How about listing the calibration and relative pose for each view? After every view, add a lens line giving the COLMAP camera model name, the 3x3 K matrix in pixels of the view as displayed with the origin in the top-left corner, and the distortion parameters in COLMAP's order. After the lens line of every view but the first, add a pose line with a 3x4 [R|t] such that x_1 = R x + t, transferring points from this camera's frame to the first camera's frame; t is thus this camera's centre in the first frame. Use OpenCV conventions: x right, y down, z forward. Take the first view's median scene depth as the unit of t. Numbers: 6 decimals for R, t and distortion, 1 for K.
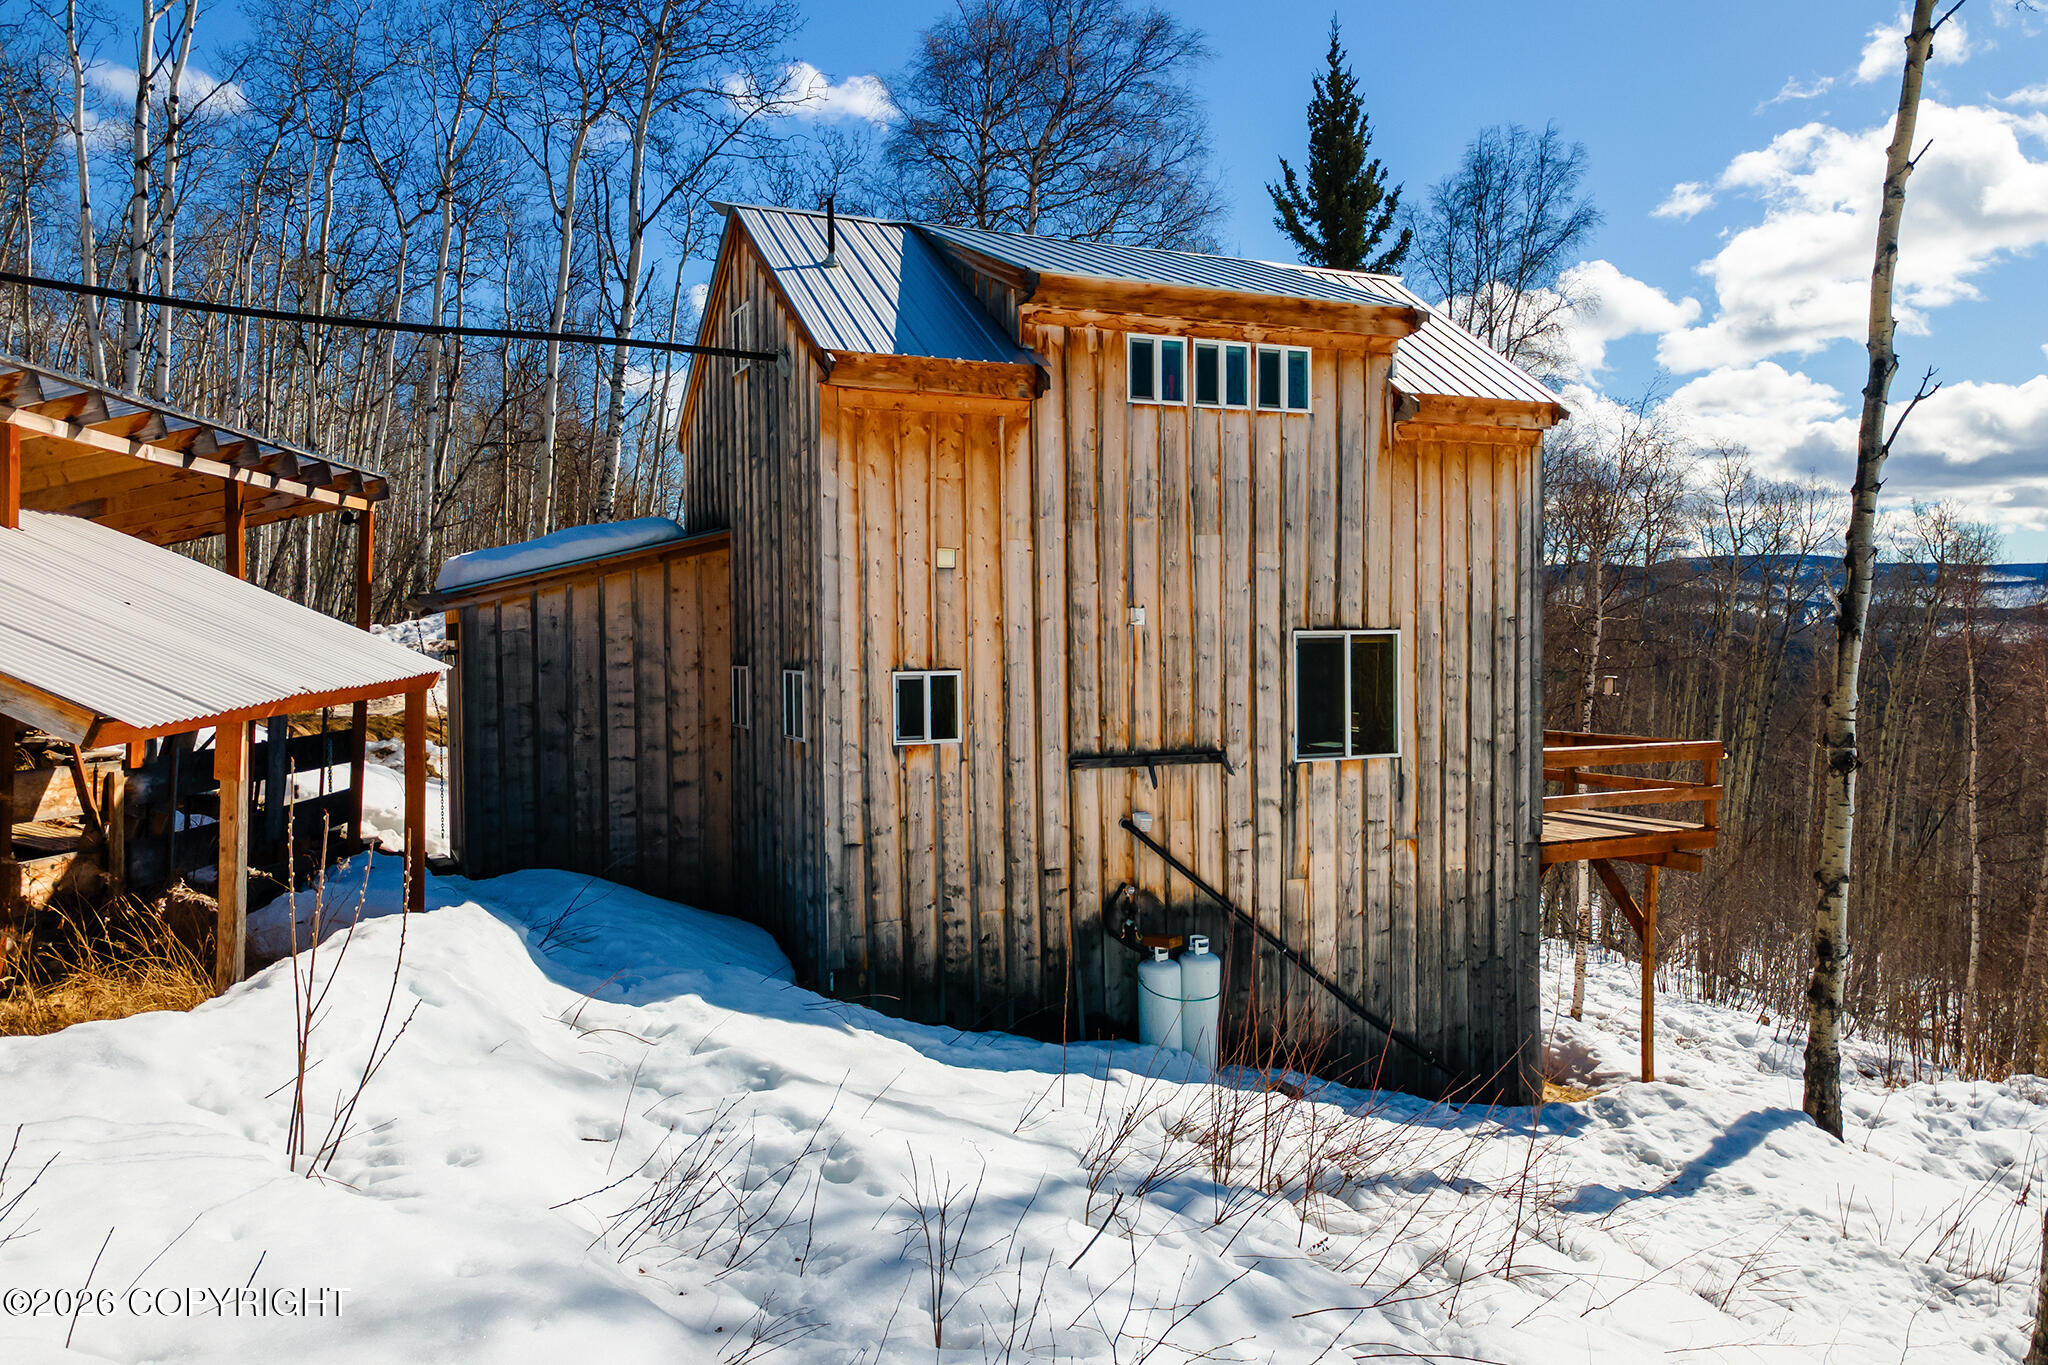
lens RADIAL K [[1490.8, 0, 1024.0], [0, 1490.8, 682.5], [0, 0, 1]] dist [0.032704, 0.030489]
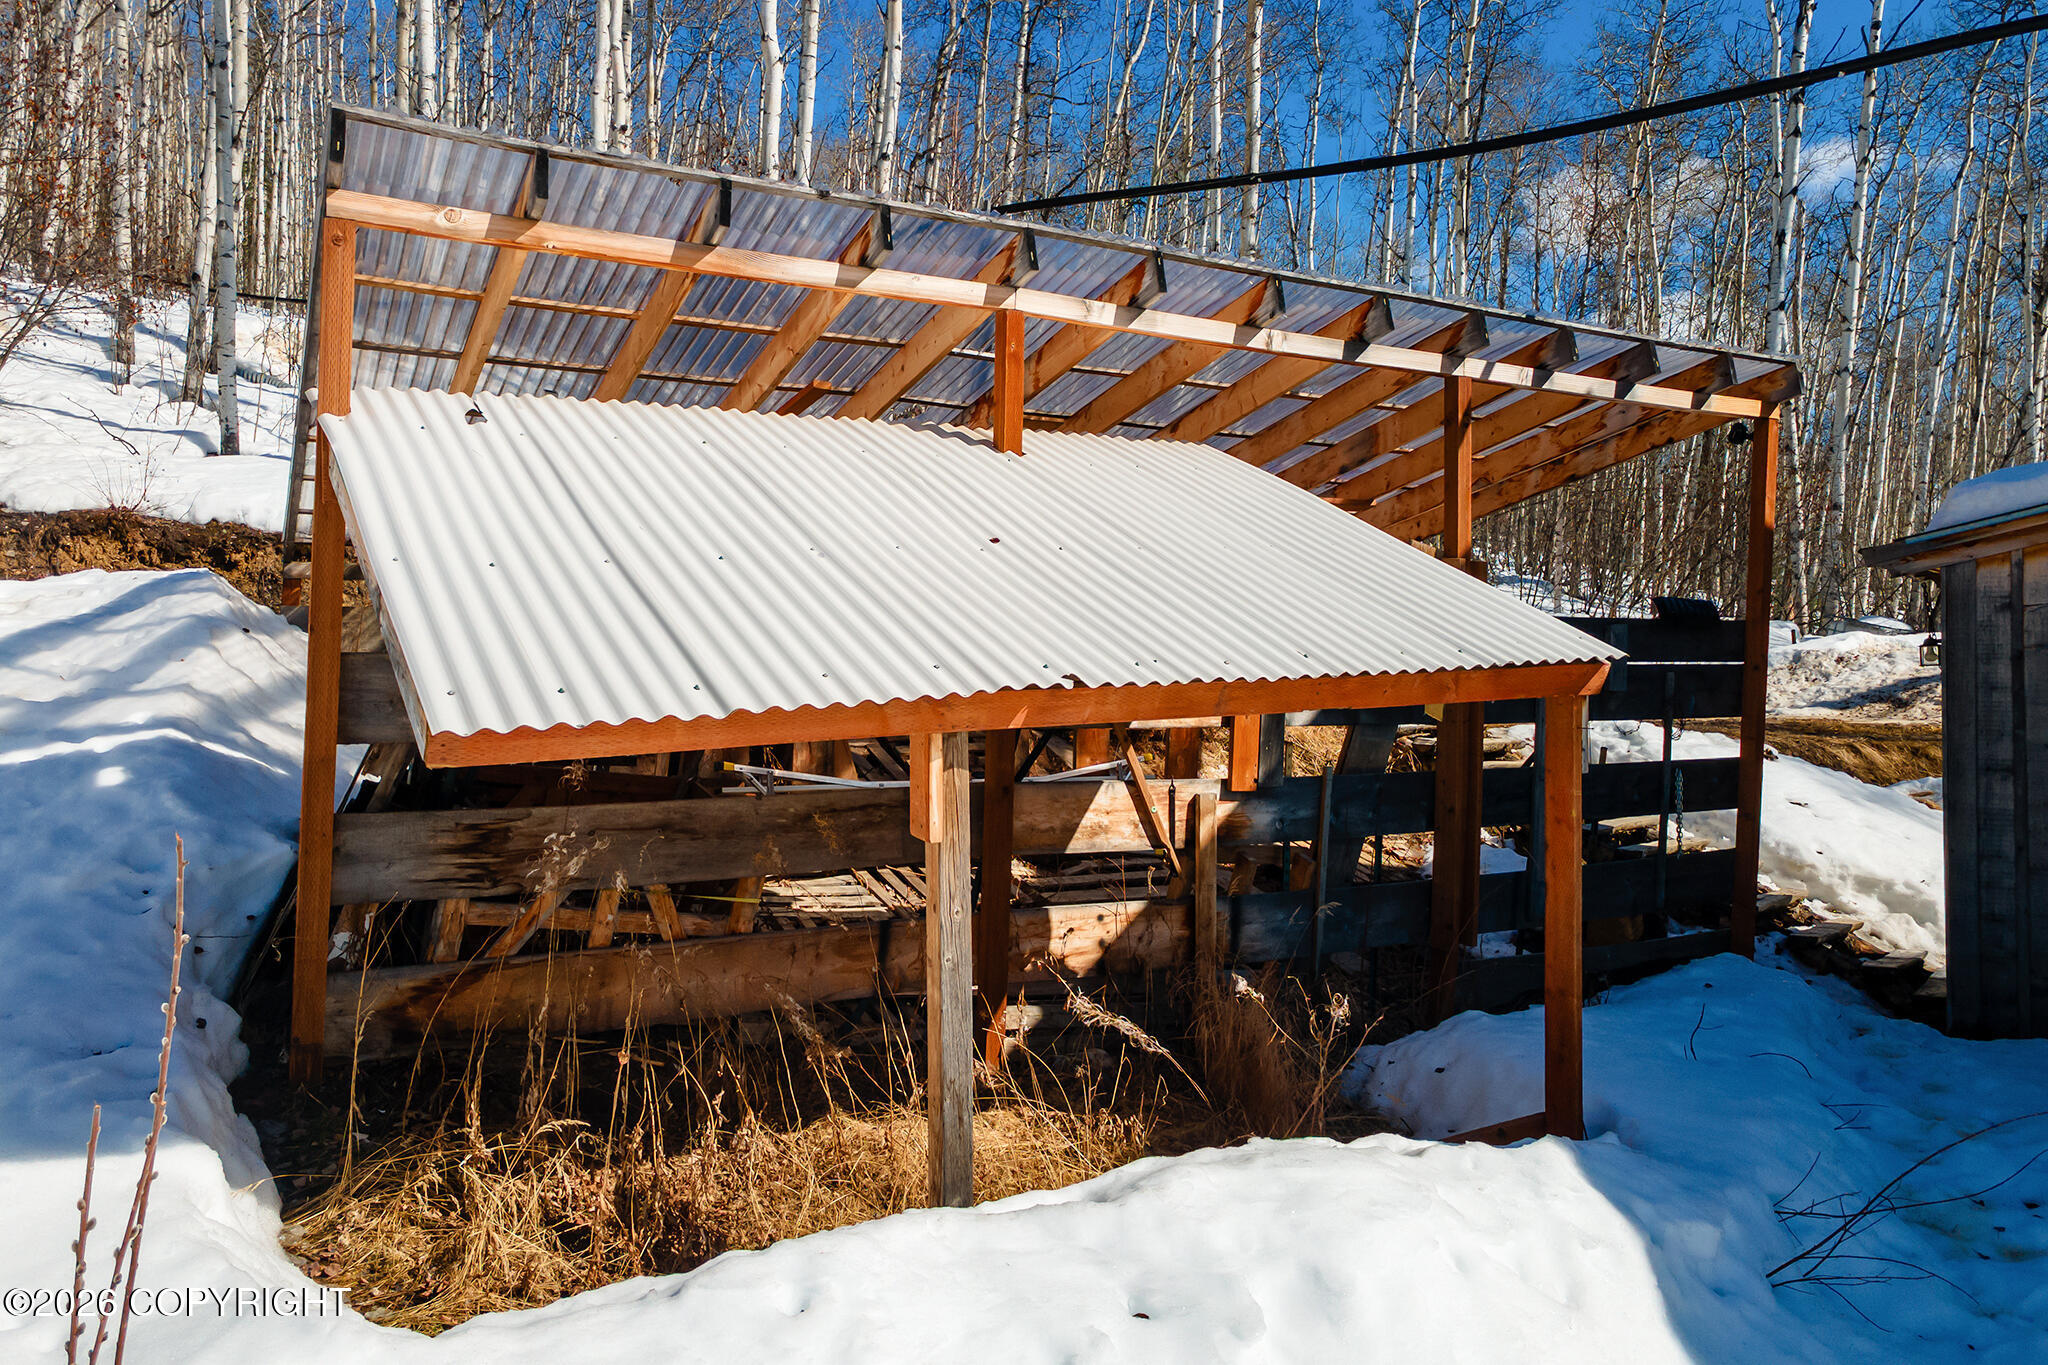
lens RADIAL K [[1500.0, 0, 1027.4], [0, 1500.0, 634.4], [0, 0, 1]] dist [0.029956, 0.041889]
pose [[0.471598, 0.003190, -0.881808, -0.015609], [-0.034310, 0.999303, -0.014734, -0.001977], [0.881146, 0.037203, 0.471379, 0.423966]]
